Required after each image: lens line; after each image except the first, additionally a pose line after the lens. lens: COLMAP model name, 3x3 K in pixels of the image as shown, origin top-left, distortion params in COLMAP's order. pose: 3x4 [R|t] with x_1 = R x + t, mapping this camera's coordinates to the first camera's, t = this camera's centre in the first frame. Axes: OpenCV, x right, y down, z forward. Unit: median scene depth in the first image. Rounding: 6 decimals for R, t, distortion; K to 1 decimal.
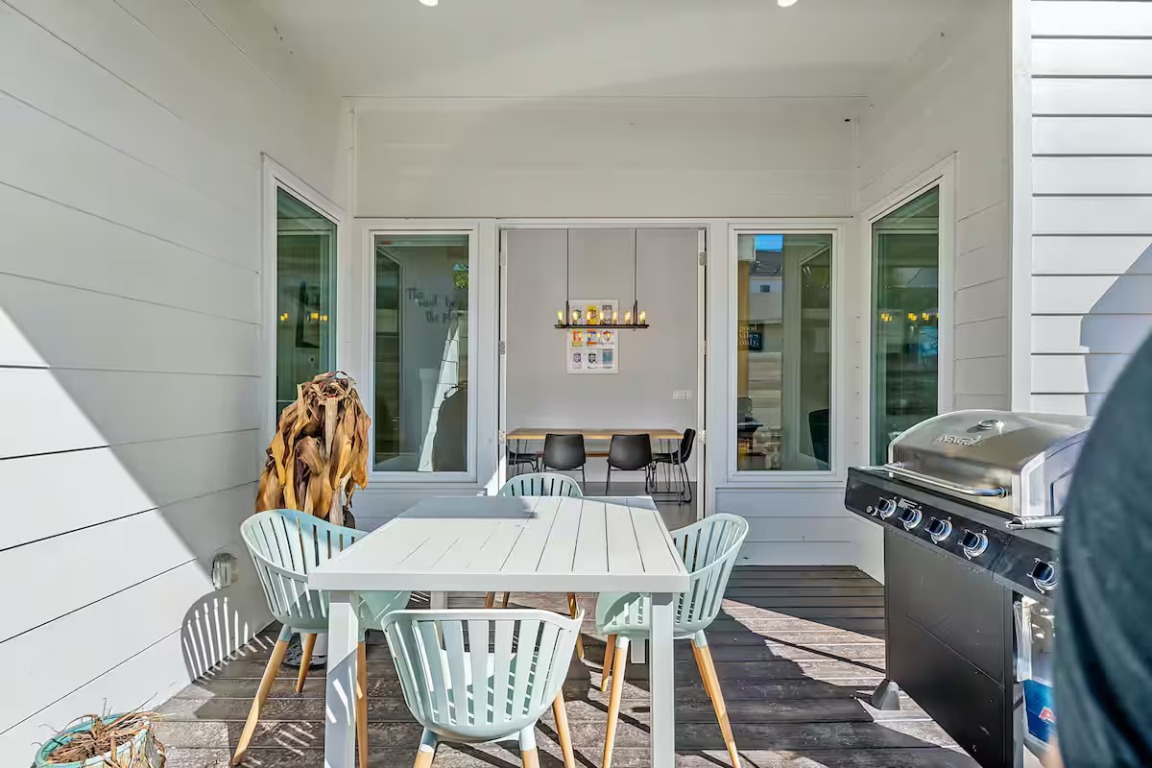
lens RADIAL K [[510.7, 0, 574.0], [0, 510.7, 384.4], [0, 0, 1]] dist [0.002323, -0.000633]
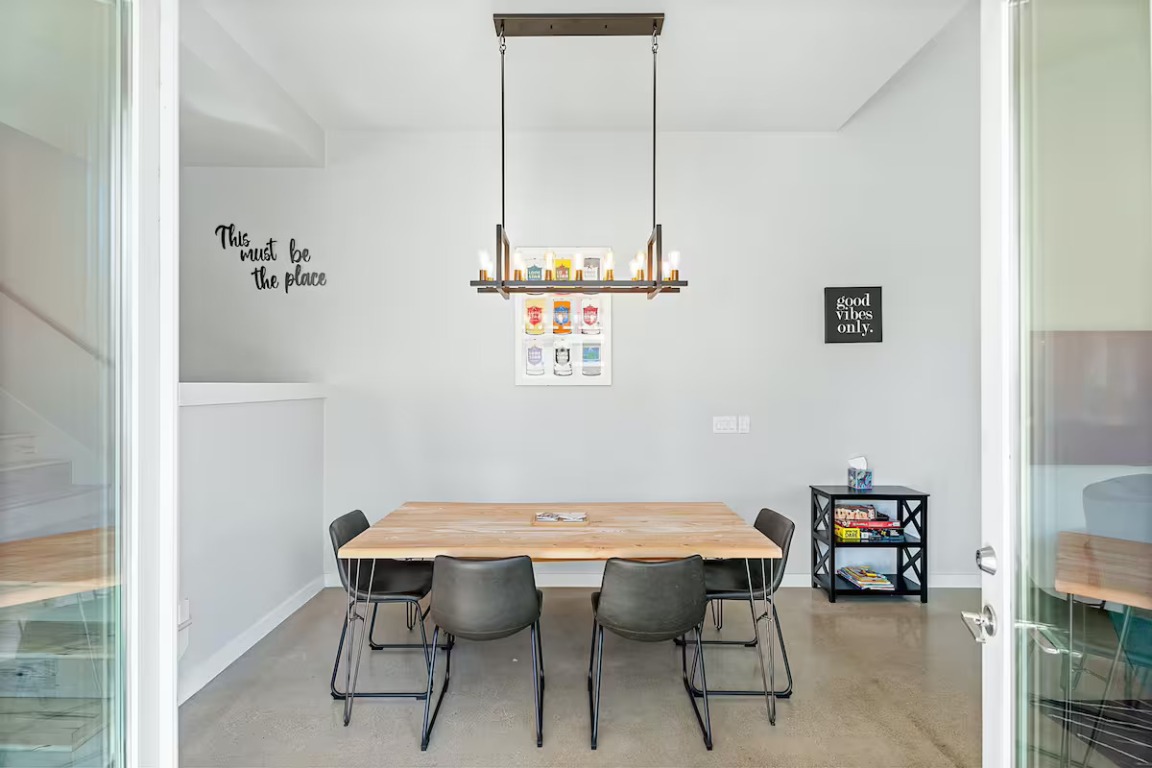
lens RADIAL K [[510.7, 0, 574.0], [0, 510.7, 384.4], [0, 0, 1]] dist [0.002323, -0.000633]
pose [[0.999554, -0.002561, 0.029766, 0.031811], [0.002408, 0.999984, 0.005173, -0.026233], [-0.029779, -0.005100, 0.999544, 0.487179]]
